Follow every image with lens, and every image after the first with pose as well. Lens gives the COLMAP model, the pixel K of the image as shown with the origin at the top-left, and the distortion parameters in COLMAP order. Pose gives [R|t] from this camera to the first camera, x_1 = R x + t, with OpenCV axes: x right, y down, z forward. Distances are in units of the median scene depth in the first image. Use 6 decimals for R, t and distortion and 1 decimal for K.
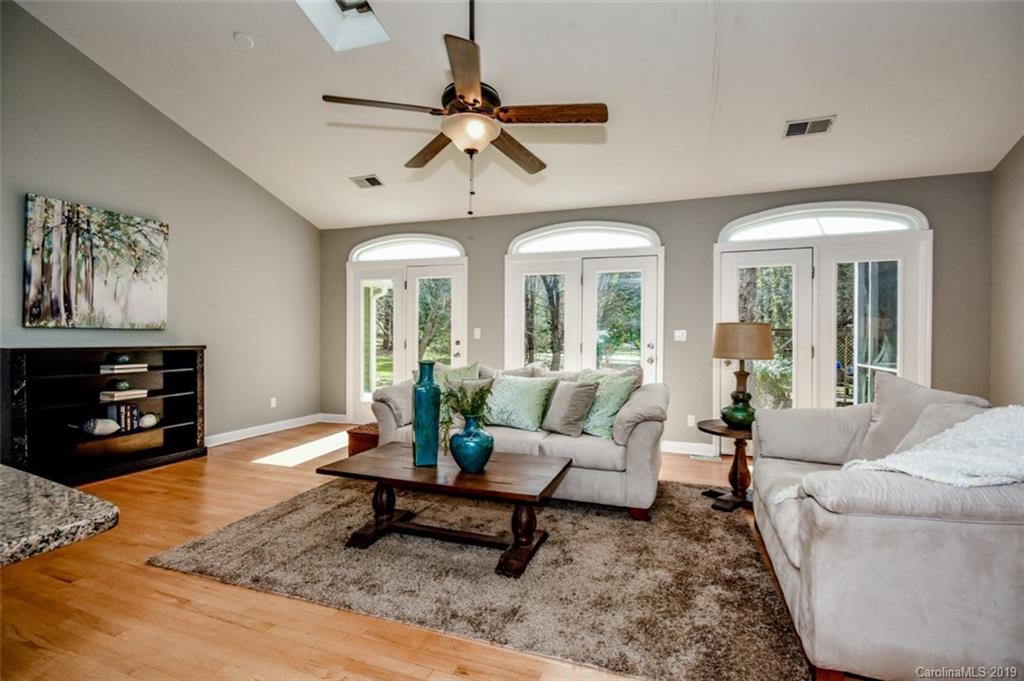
lens RADIAL K [[470.2, 0, 535.3], [0, 470.2, 339.5], [0, 0, 1]] dist [0.004805, -0.000788]
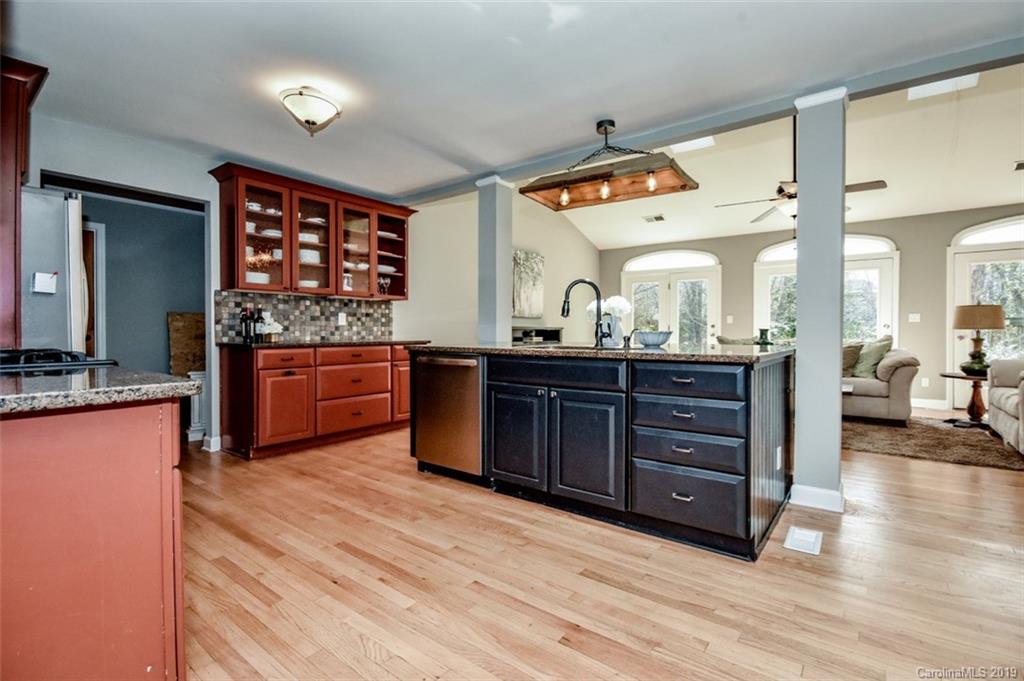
lens RADIAL K [[470.2, 0, 512.8], [0, 470.2, 334.6], [0, 0, 1]] dist [0.004805, -0.000788]
pose [[0.942251, -0.000642, -0.334906, -0.367594], [-0.000402, 0.999995, -0.003048, 0.051046], [0.334906, 0.003006, 0.942247, -0.738976]]
